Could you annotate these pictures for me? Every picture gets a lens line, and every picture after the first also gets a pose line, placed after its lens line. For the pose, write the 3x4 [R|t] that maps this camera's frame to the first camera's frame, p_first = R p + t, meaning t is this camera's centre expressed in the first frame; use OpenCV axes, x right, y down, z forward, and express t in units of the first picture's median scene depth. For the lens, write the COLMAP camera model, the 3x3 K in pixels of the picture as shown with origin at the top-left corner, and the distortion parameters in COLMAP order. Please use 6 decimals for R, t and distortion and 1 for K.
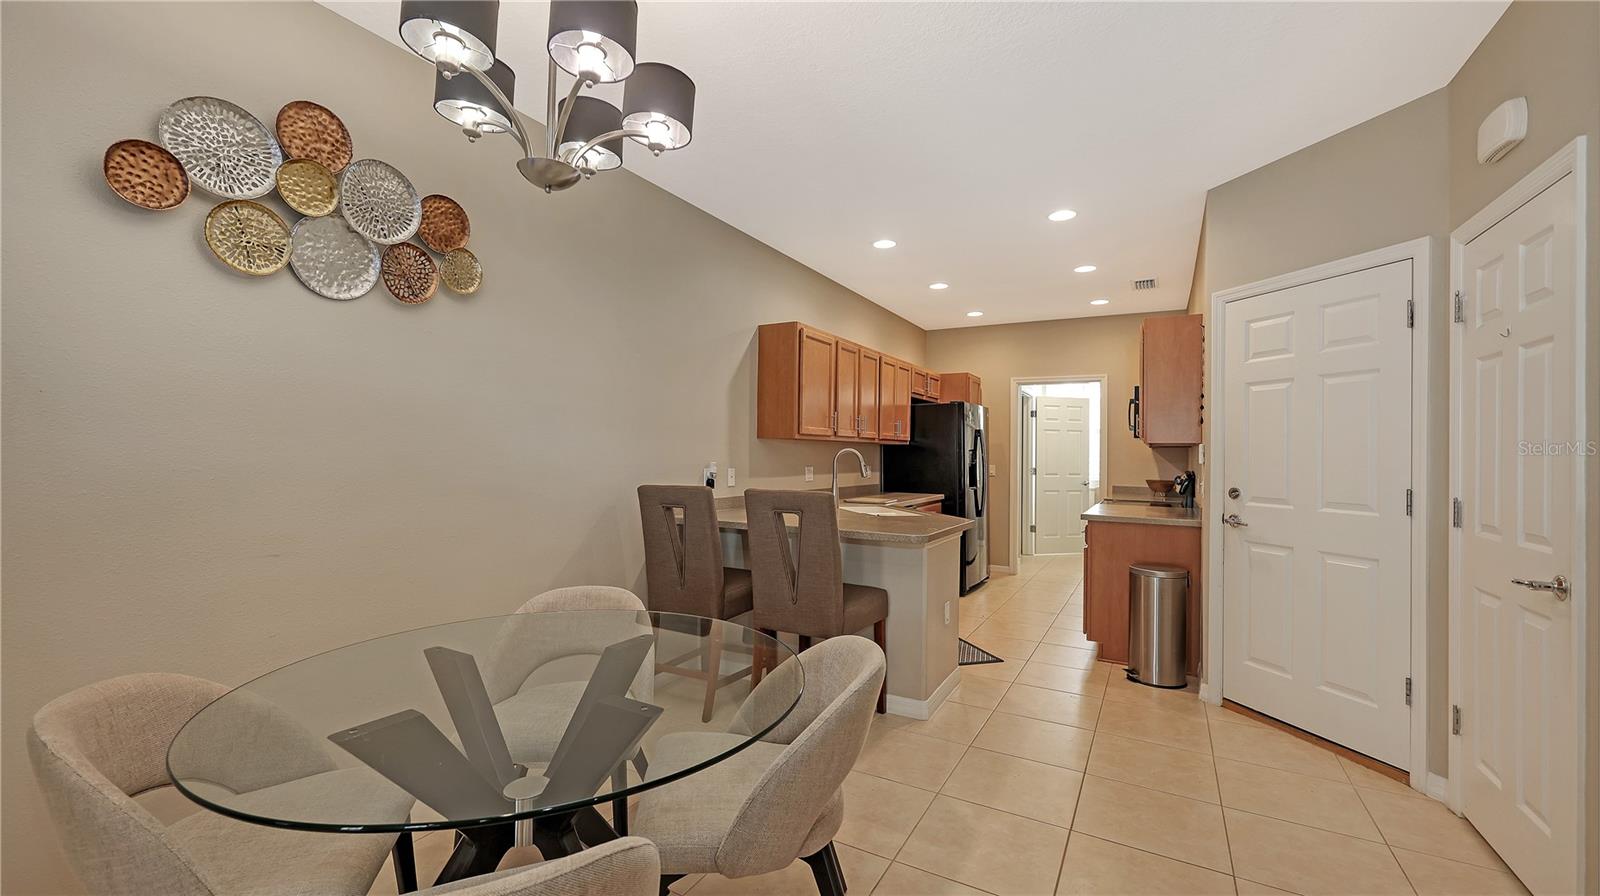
lens RADIAL K [[649.6, 0, 796.6], [0, 649.6, 444.0], [0, 0, 1]] dist [0.000745, -0.000009]
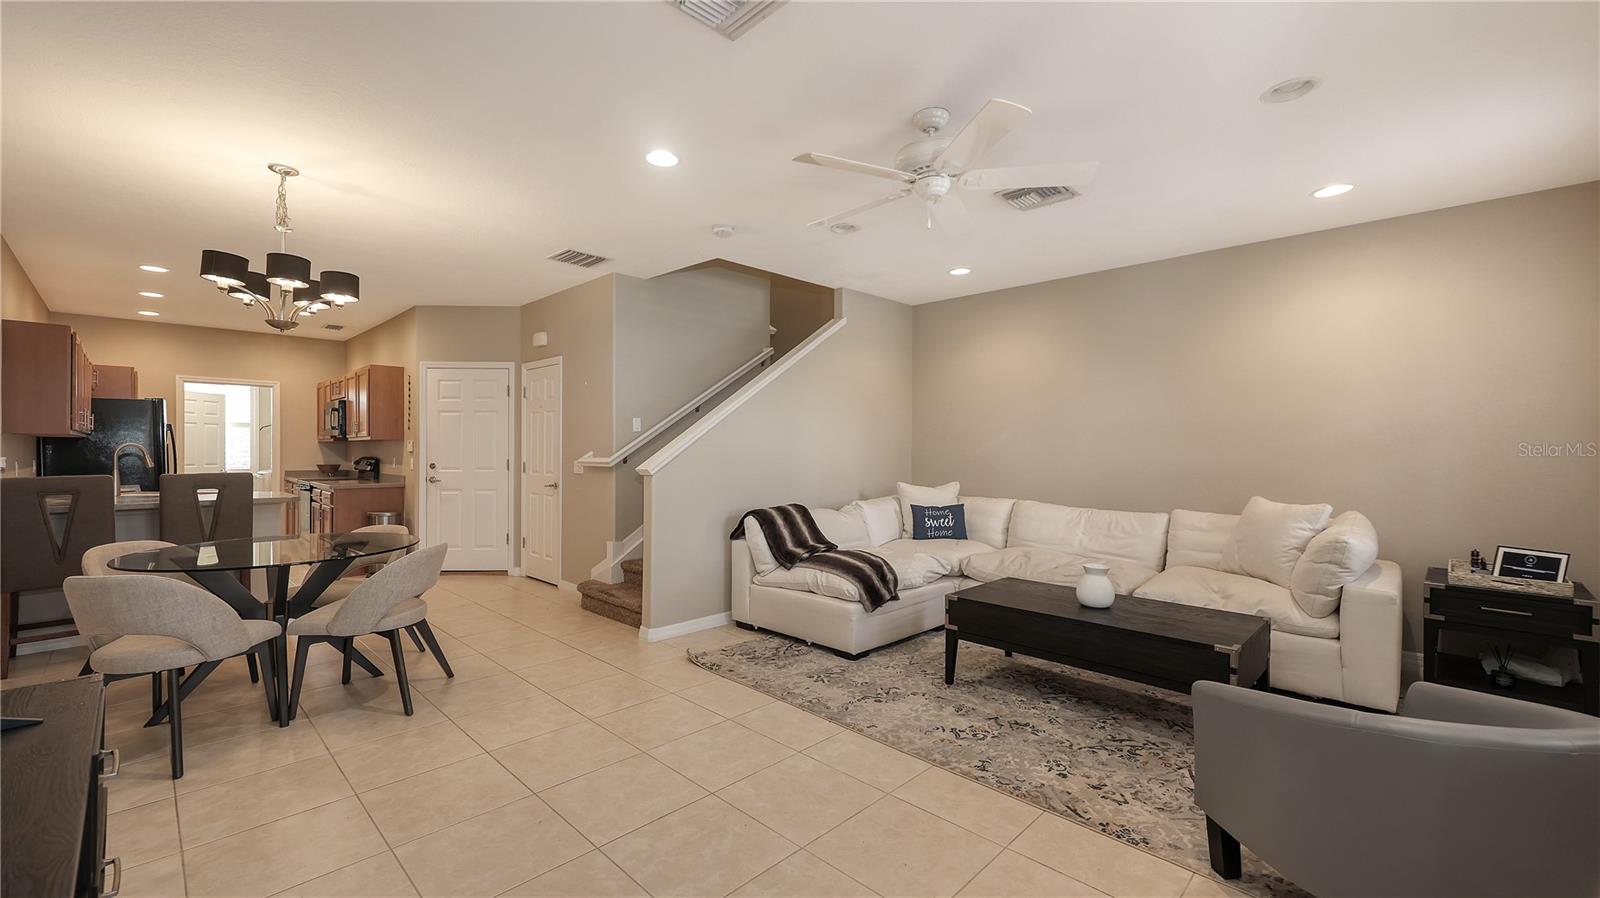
lens RADIAL K [[648.4, 0, 813.4], [0, 648.4, 453.7], [0, 0, 1]] dist [0.003303, 0.000156]
pose [[0.240322, -0.020414, 0.970479, -0.642549], [-0.012895, 0.999623, 0.024220, -0.016735], [-0.970608, -0.018335, 0.239968, -0.402195]]
